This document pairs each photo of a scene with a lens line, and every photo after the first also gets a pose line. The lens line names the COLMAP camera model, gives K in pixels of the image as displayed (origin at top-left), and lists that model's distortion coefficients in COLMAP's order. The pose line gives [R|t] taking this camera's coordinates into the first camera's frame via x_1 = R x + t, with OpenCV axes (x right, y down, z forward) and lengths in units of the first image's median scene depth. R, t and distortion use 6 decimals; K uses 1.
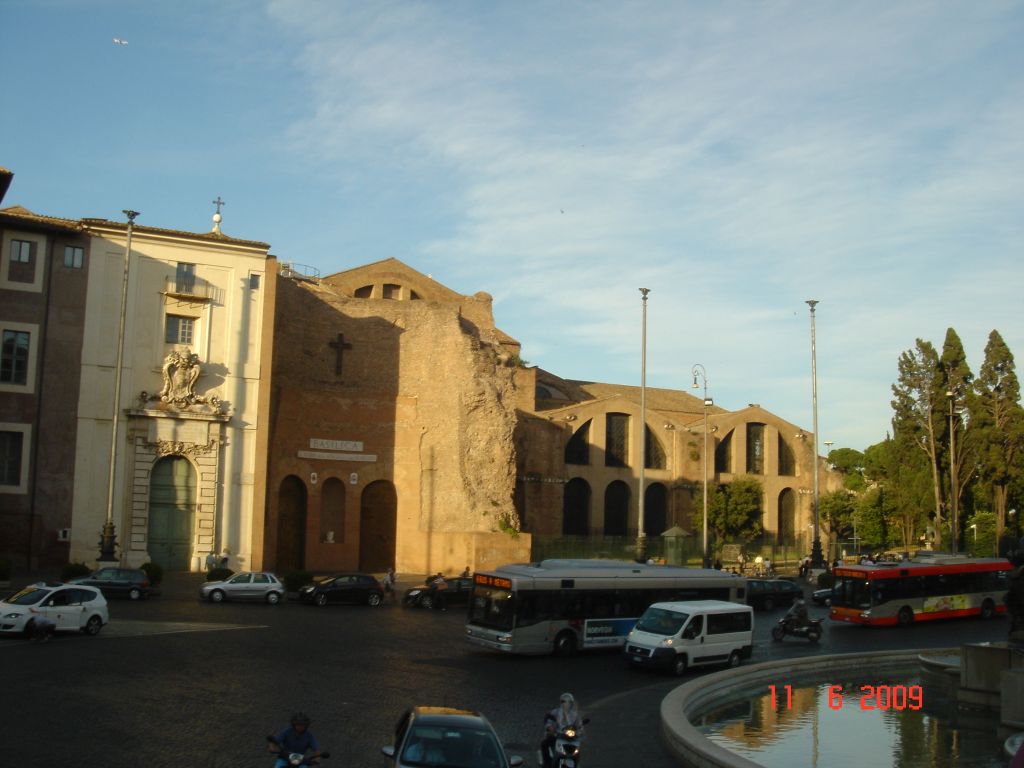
lens RADIAL K [[1178.5, 0, 539.7], [0, 1178.5, 384.9], [0, 0, 1]] dist [-0.251691, 0.259219]
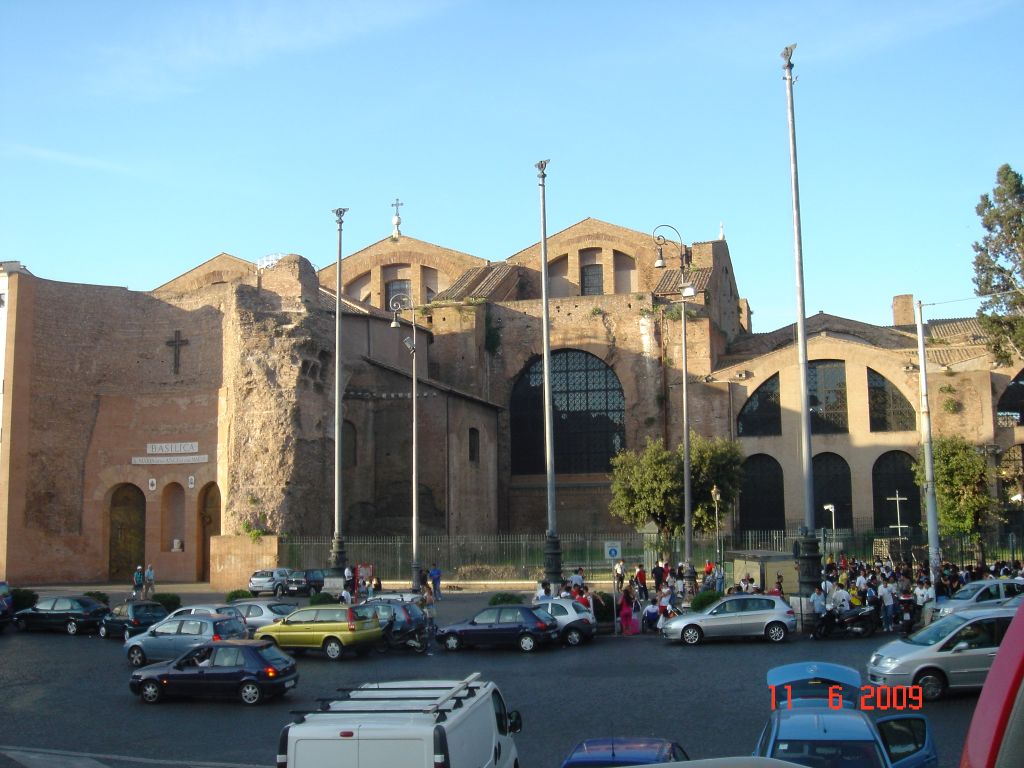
lens RADIAL K [[1178.5, 0, 539.7], [0, 1178.5, 384.9], [0, 0, 1]] dist [-0.251691, 0.259219]
pose [[0.680829, -0.122936, -0.722052, 0.696777], [0.120234, 0.991199, -0.055391, 0.086737], [0.722507, -0.049104, 0.689618, 0.563703]]
